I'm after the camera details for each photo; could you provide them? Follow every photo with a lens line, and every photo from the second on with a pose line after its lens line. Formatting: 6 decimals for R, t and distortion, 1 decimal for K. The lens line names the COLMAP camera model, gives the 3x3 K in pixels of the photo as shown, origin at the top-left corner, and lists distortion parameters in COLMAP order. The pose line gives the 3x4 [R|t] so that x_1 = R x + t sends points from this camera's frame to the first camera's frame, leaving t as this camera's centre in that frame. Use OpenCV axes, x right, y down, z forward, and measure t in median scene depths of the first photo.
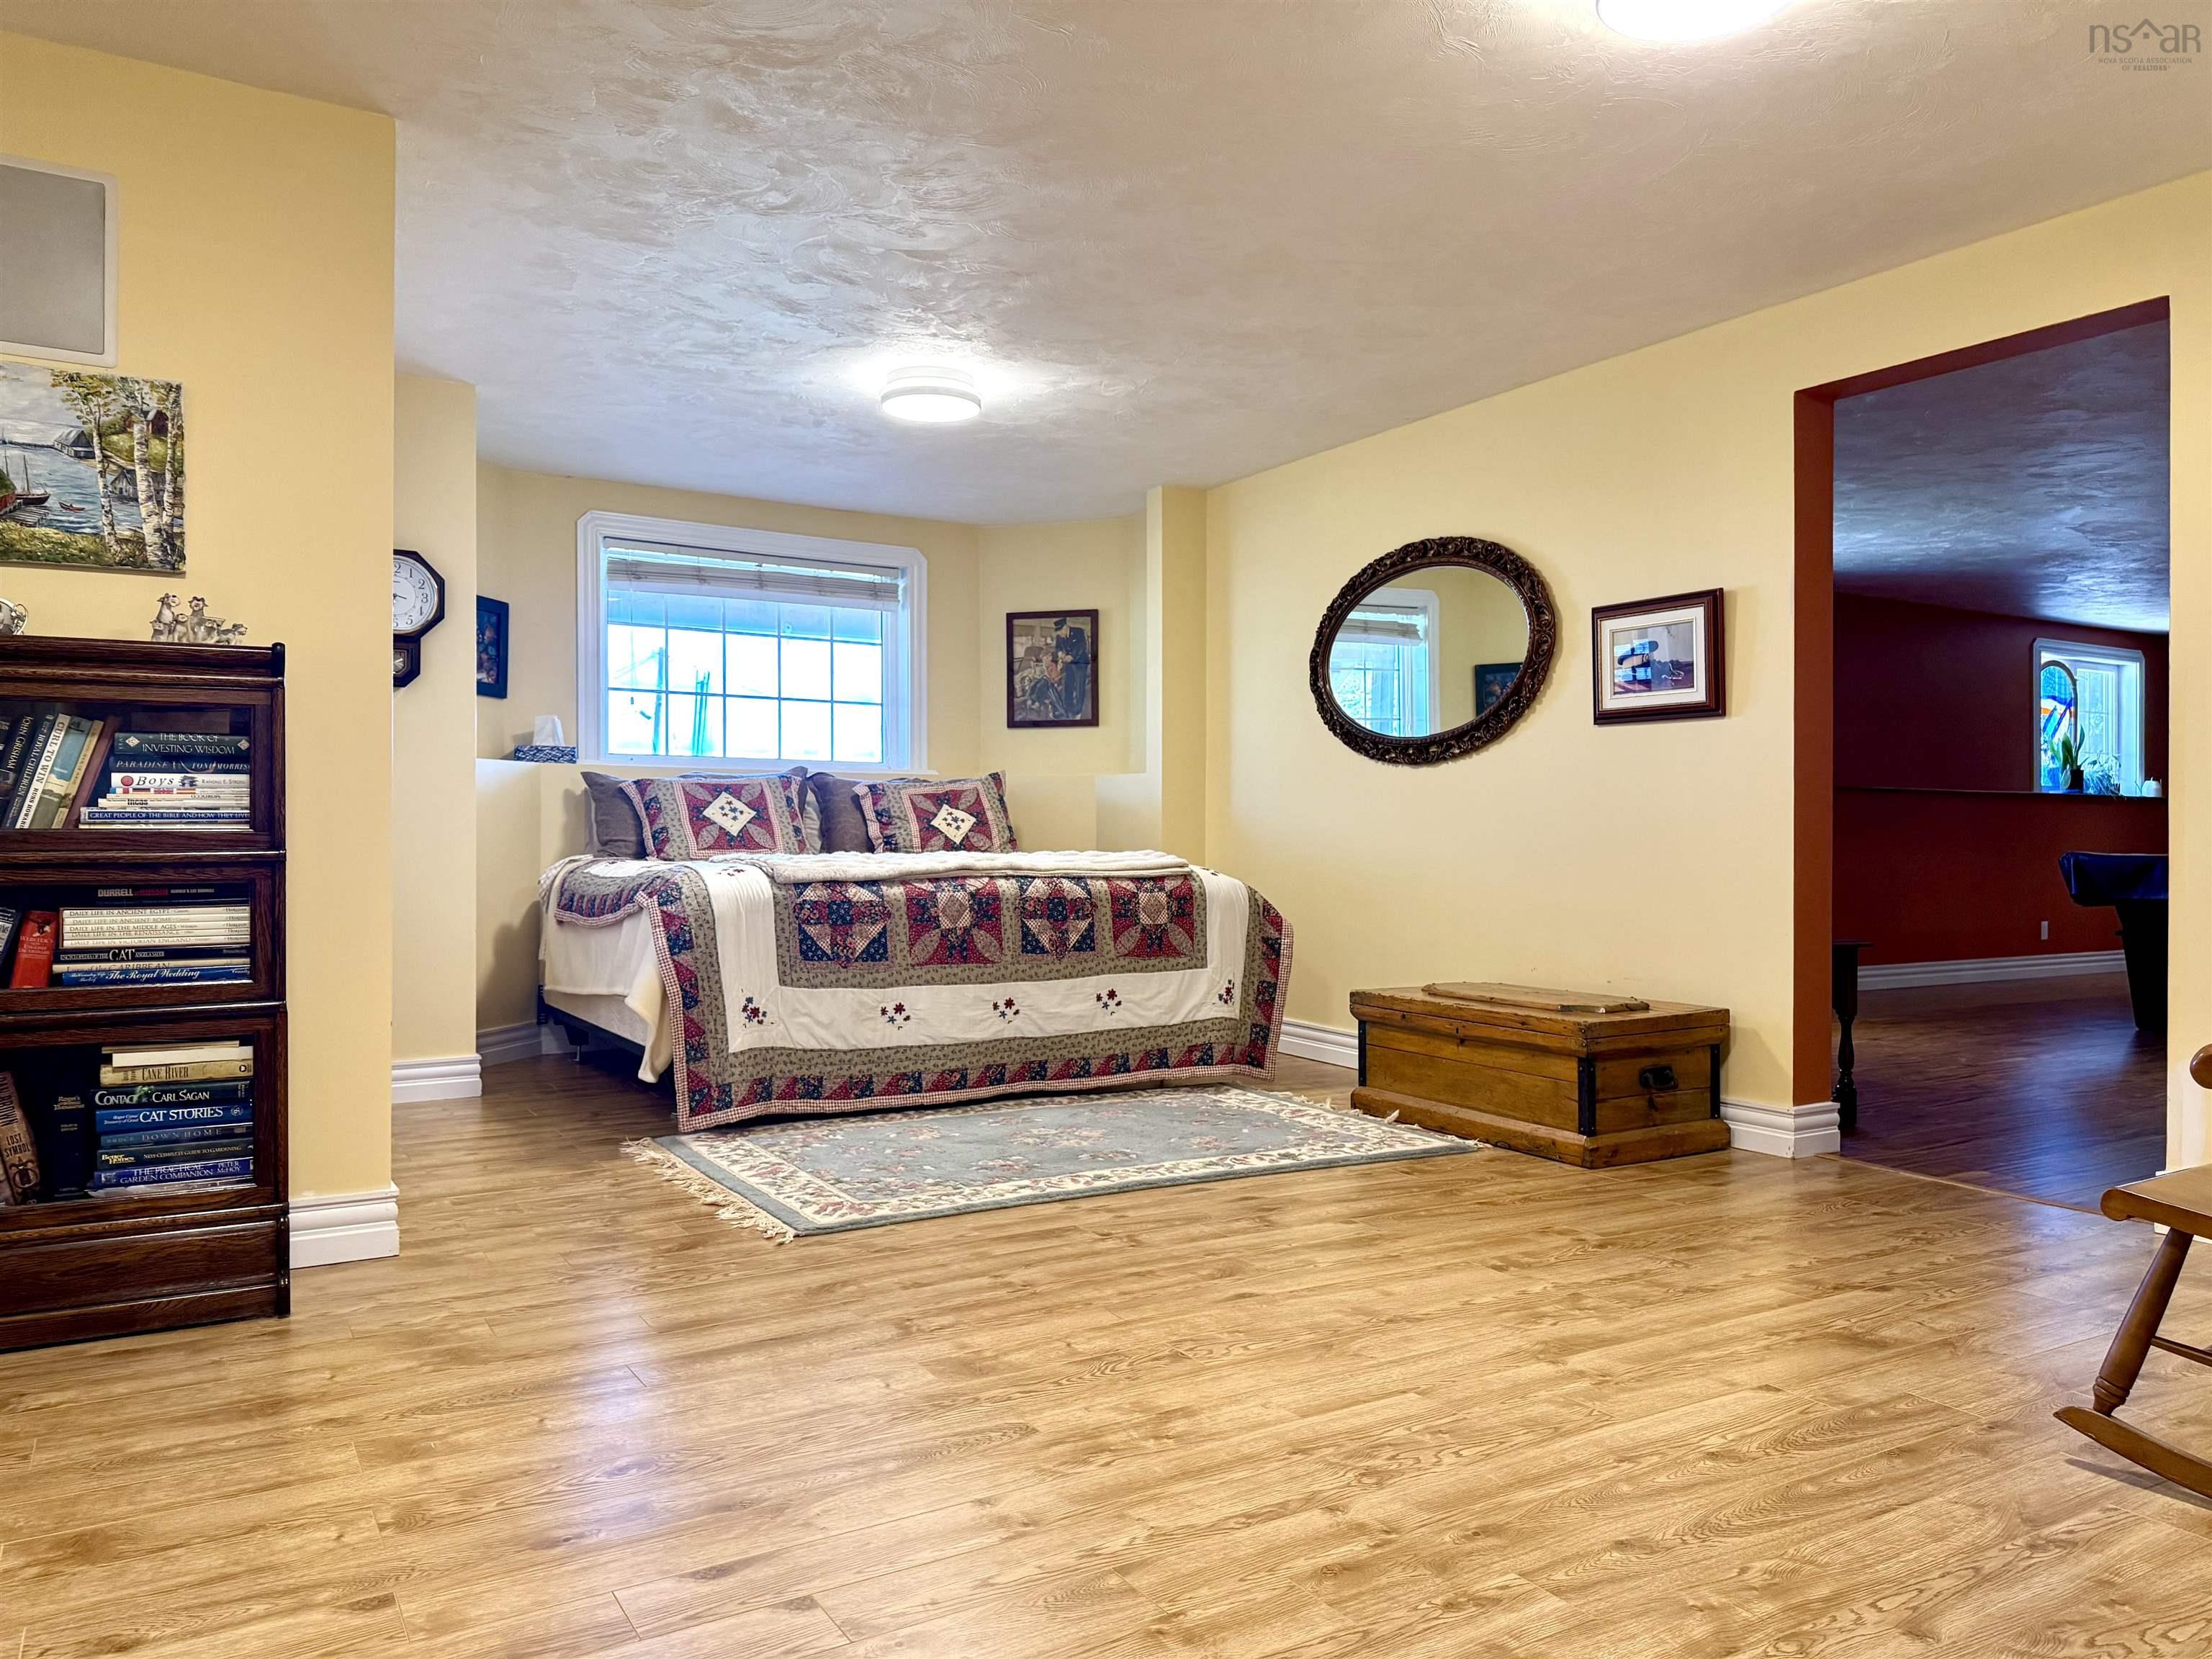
lens RADIAL K [[1574.2, 0, 1106.0], [0, 1574.2, 829.5], [0, 0, 1]] dist [0.076621, -0.102185]
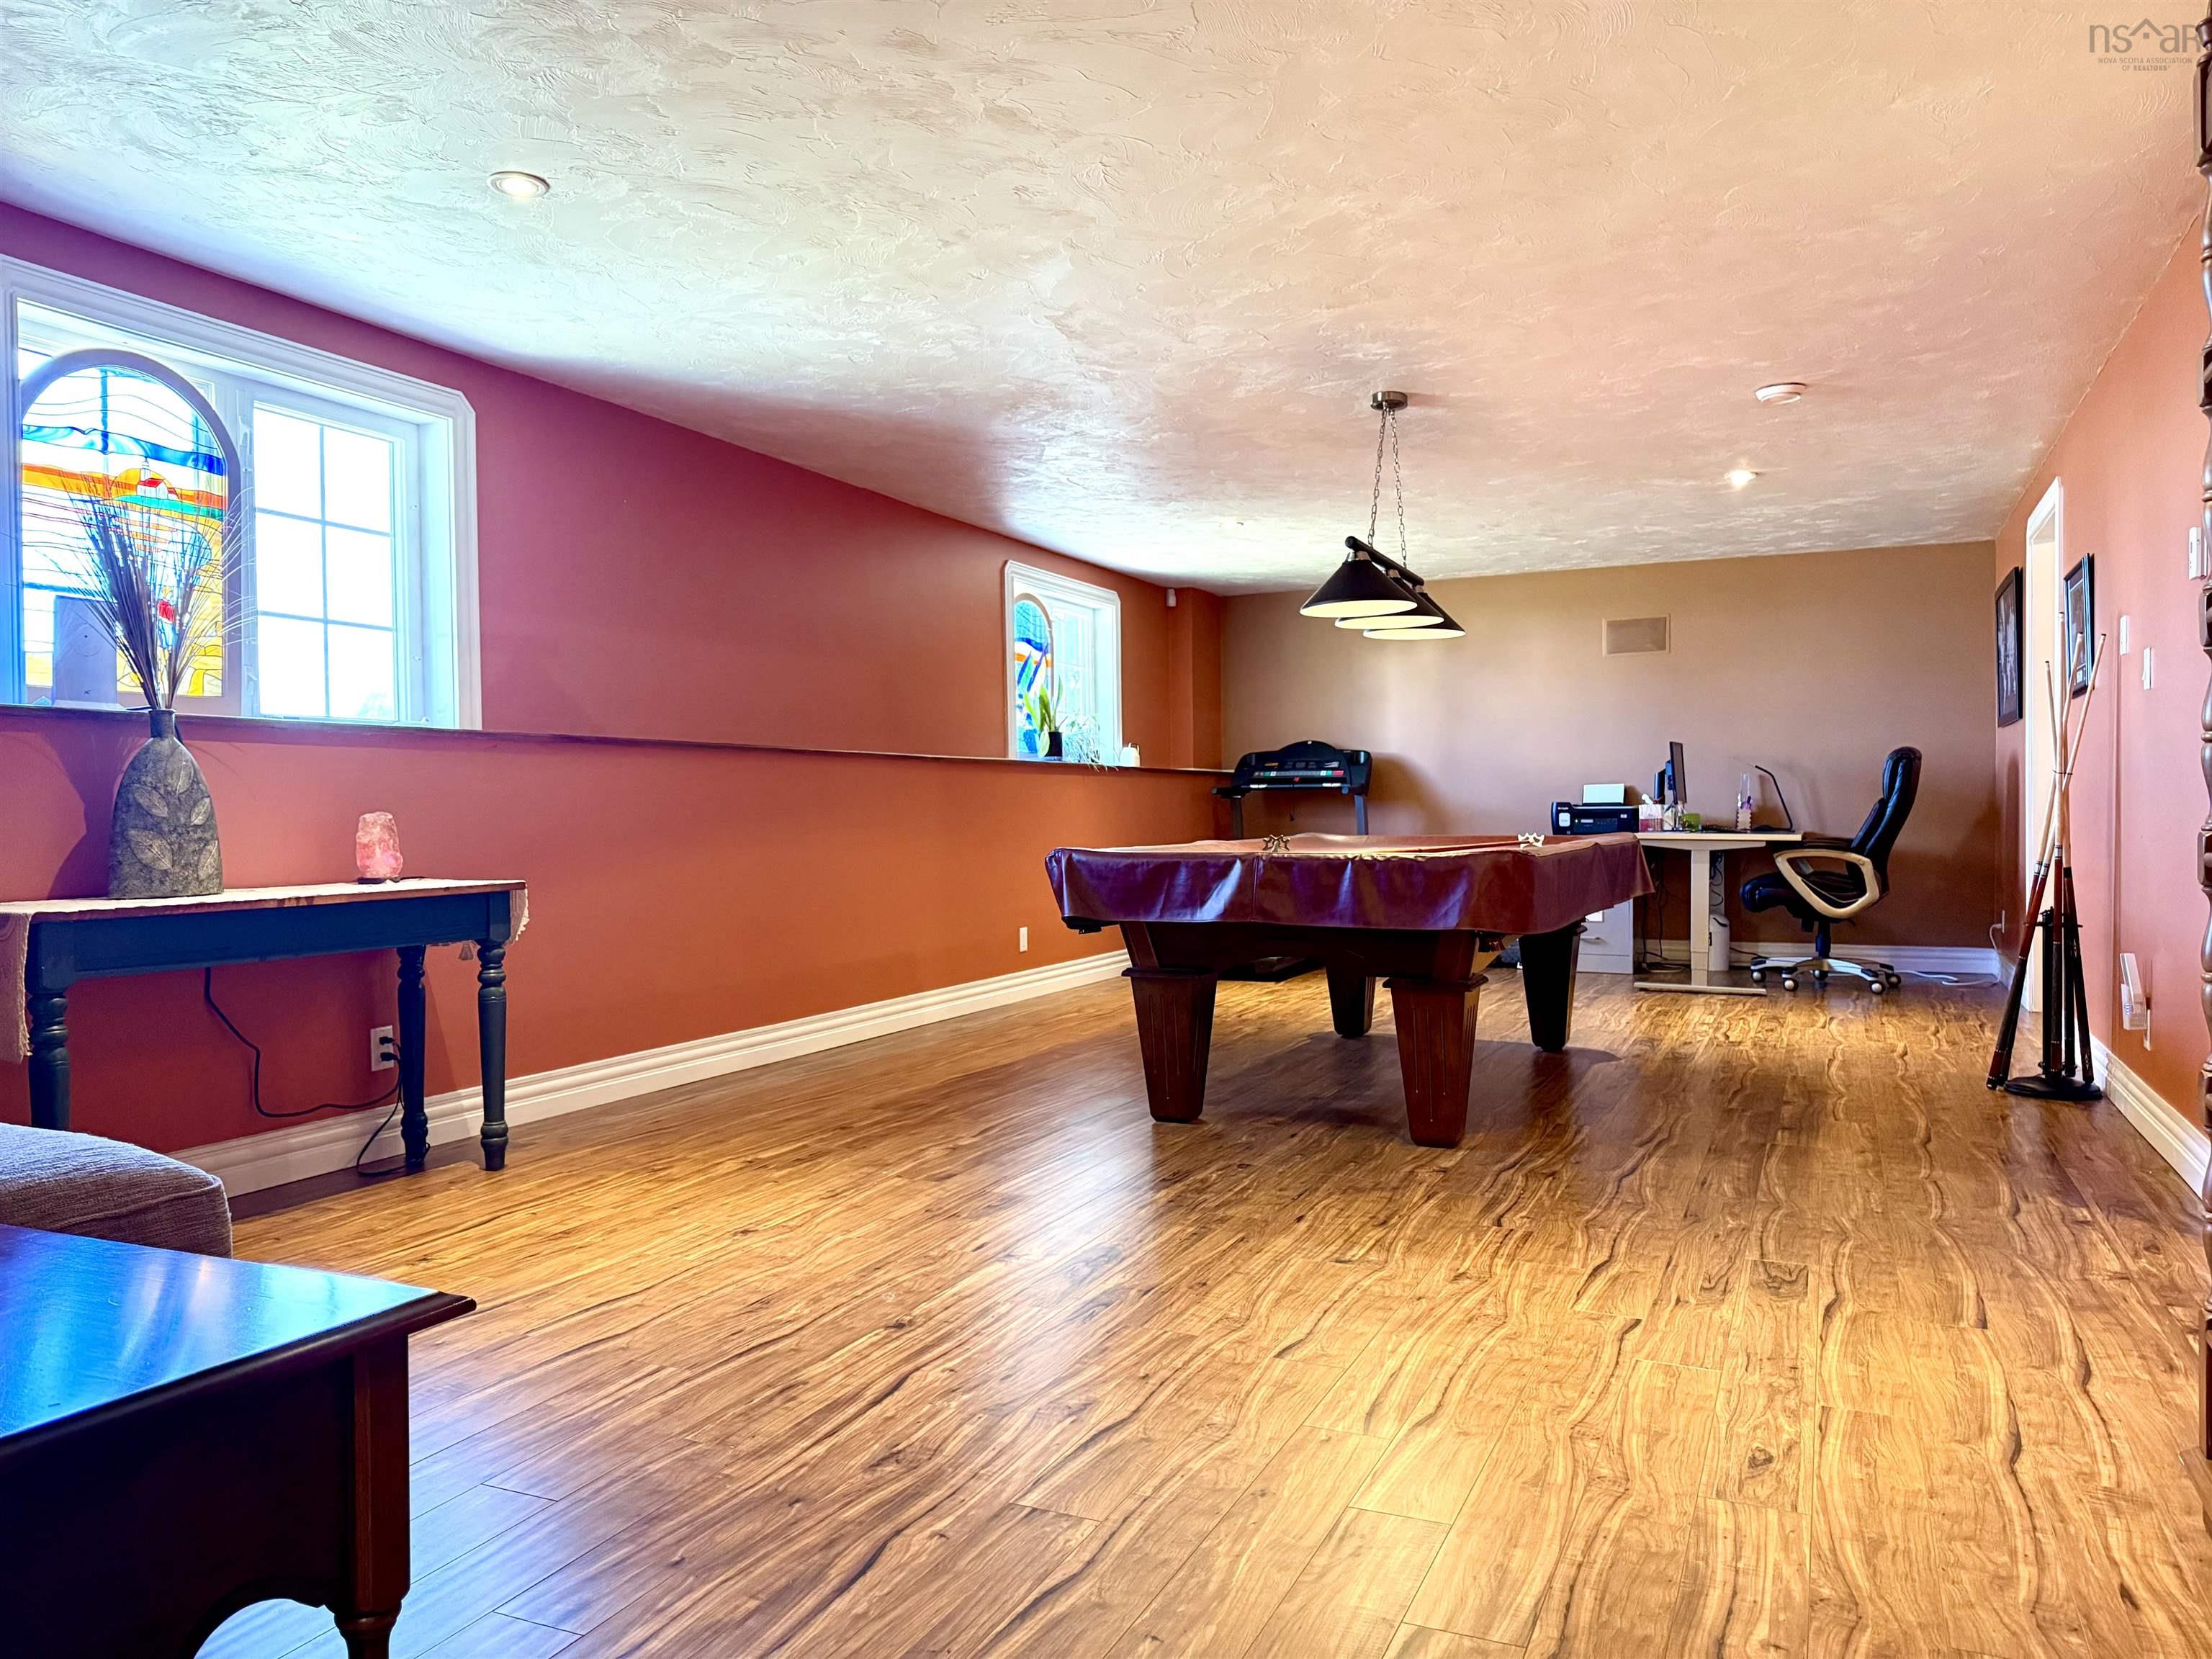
lens RADIAL K [[1547.1, 0, 1106.0], [0, 1547.1, 829.5], [0, 0, 1]] dist [0.238087, -0.368714]
pose [[0.831318, -0.022353, 0.555347, 0.156248], [0.013487, 0.999708, 0.020049, -0.002996], [-0.555633, -0.009177, 0.831377, 0.269403]]
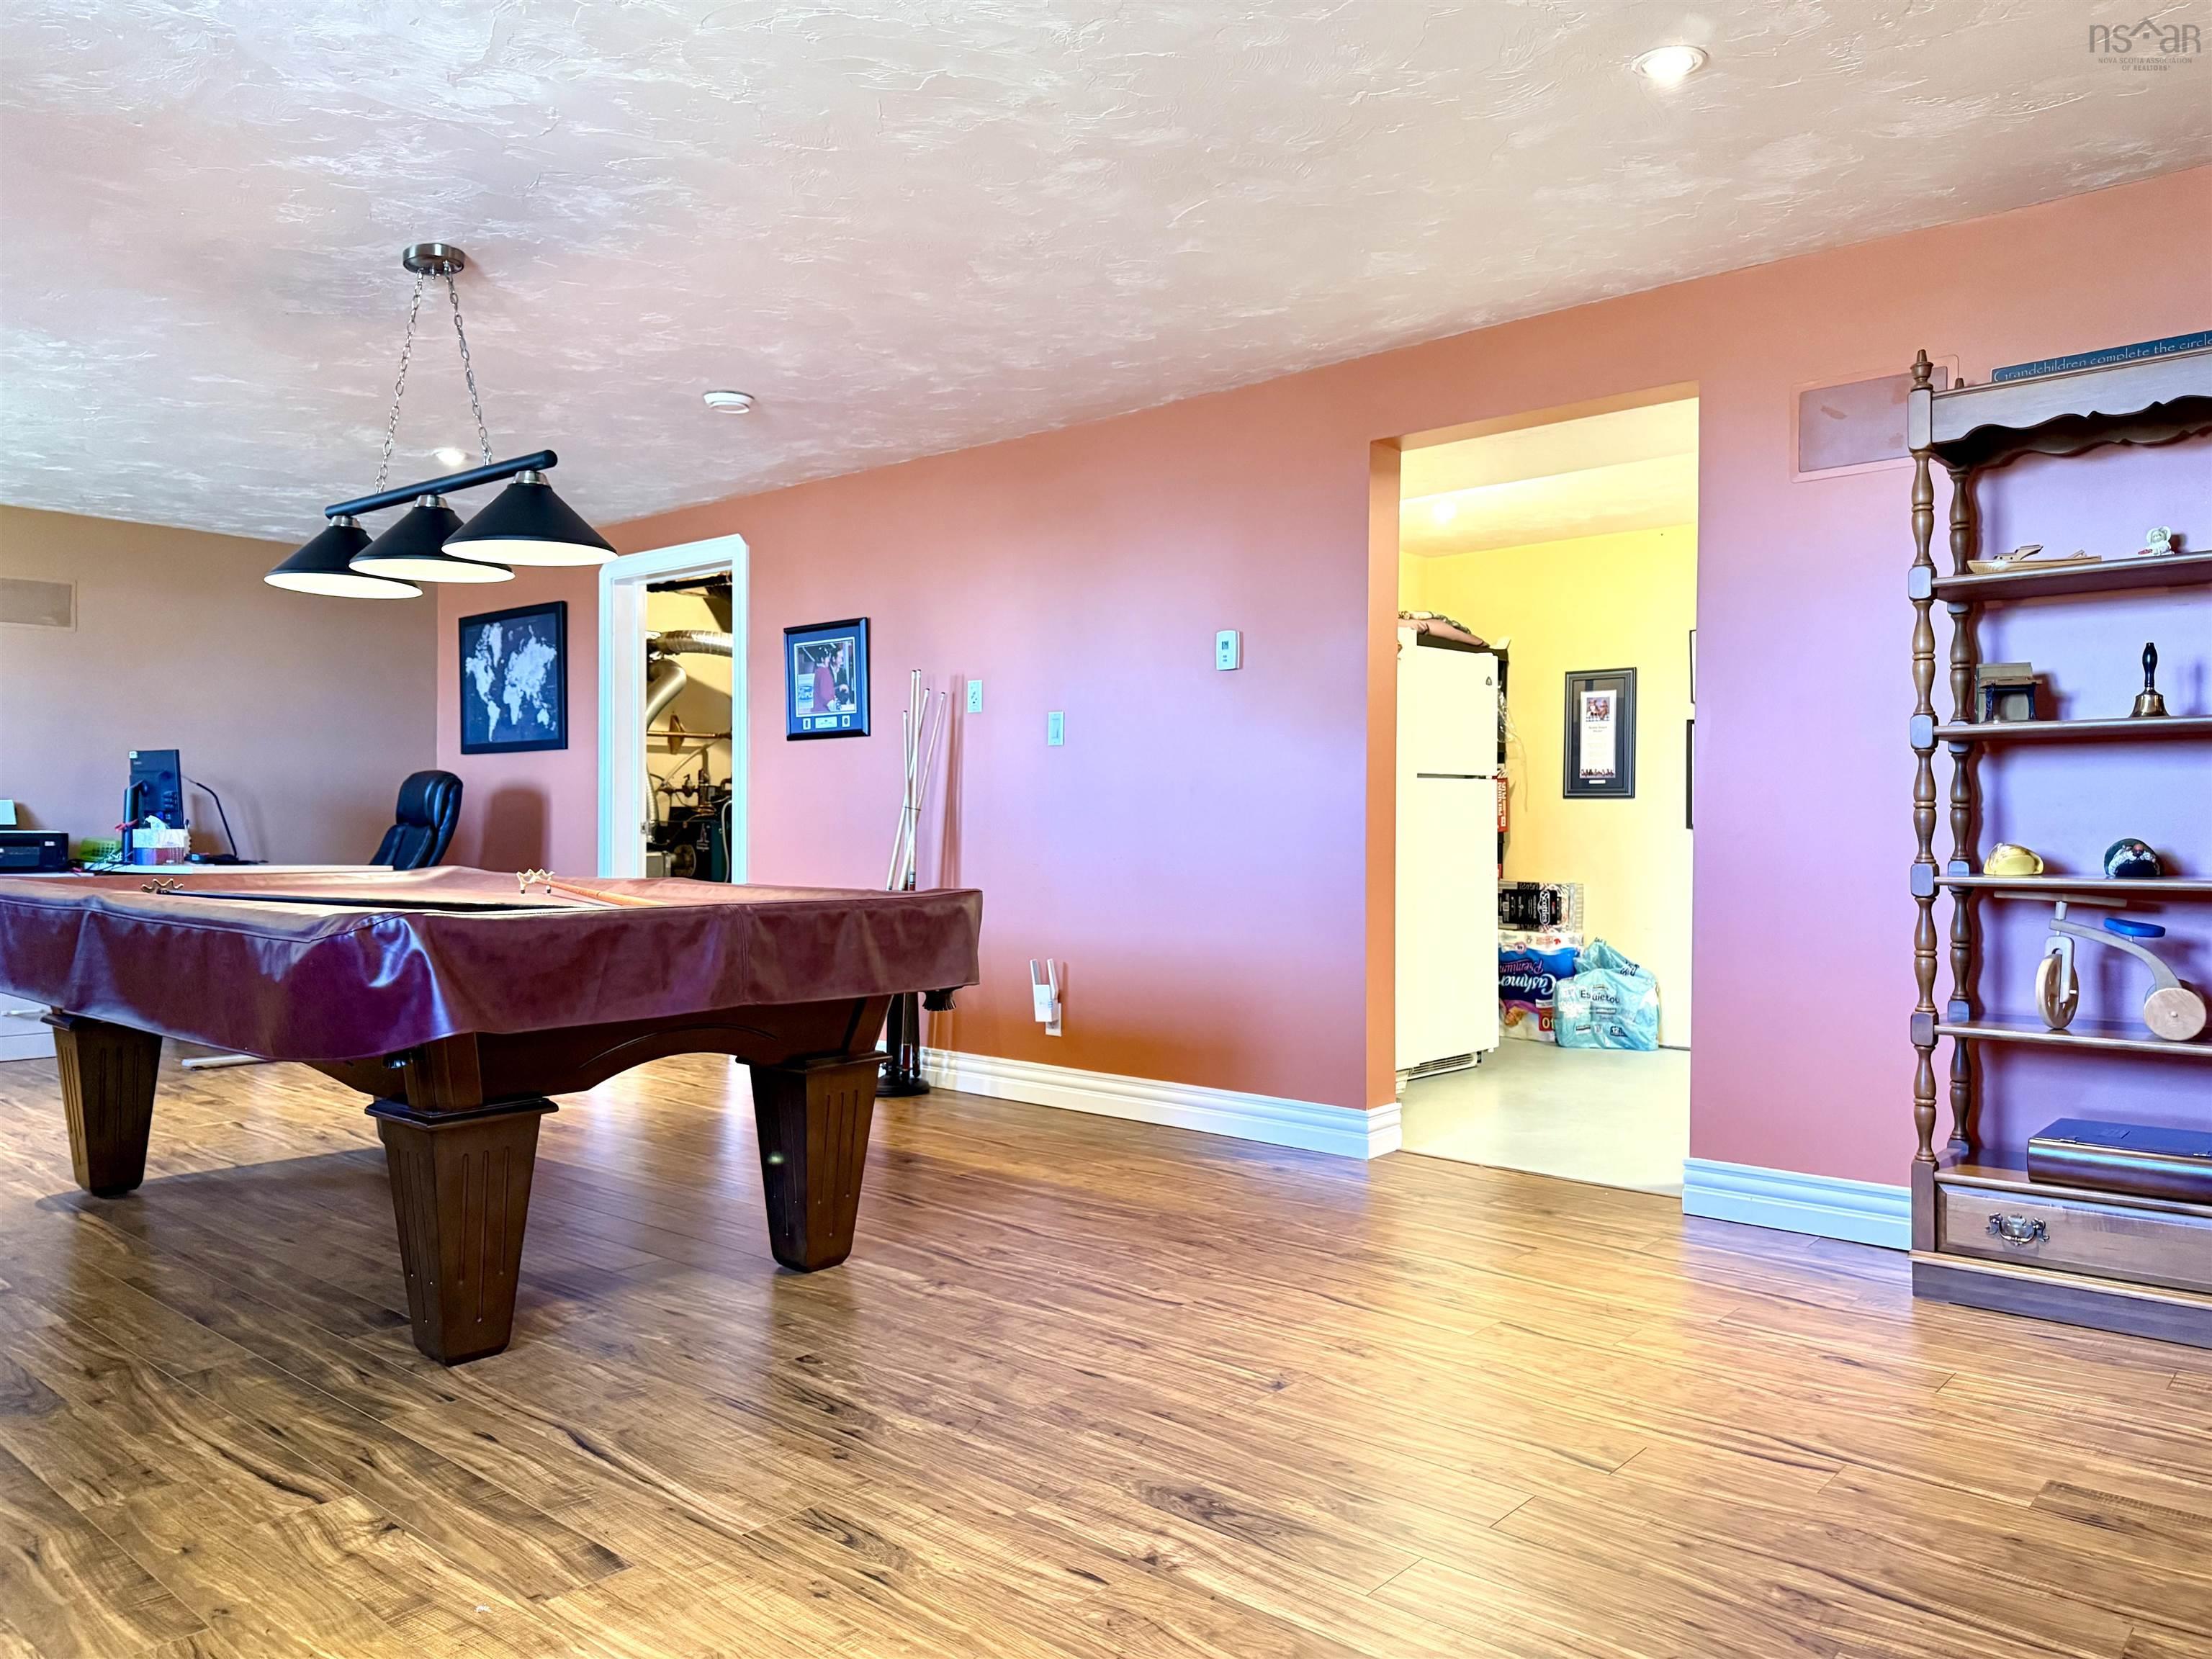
lens RADIAL K [[1574.2, 0, 1106.0], [0, 1574.2, 829.5], [0, 0, 1]] dist [0.076621, -0.102185]
pose [[-0.291354, -0.011679, 0.956544, 0.131838], [-0.008423, 0.999918, 0.009643, -0.004380], [-0.956578, -0.005247, -0.291428, 0.534051]]
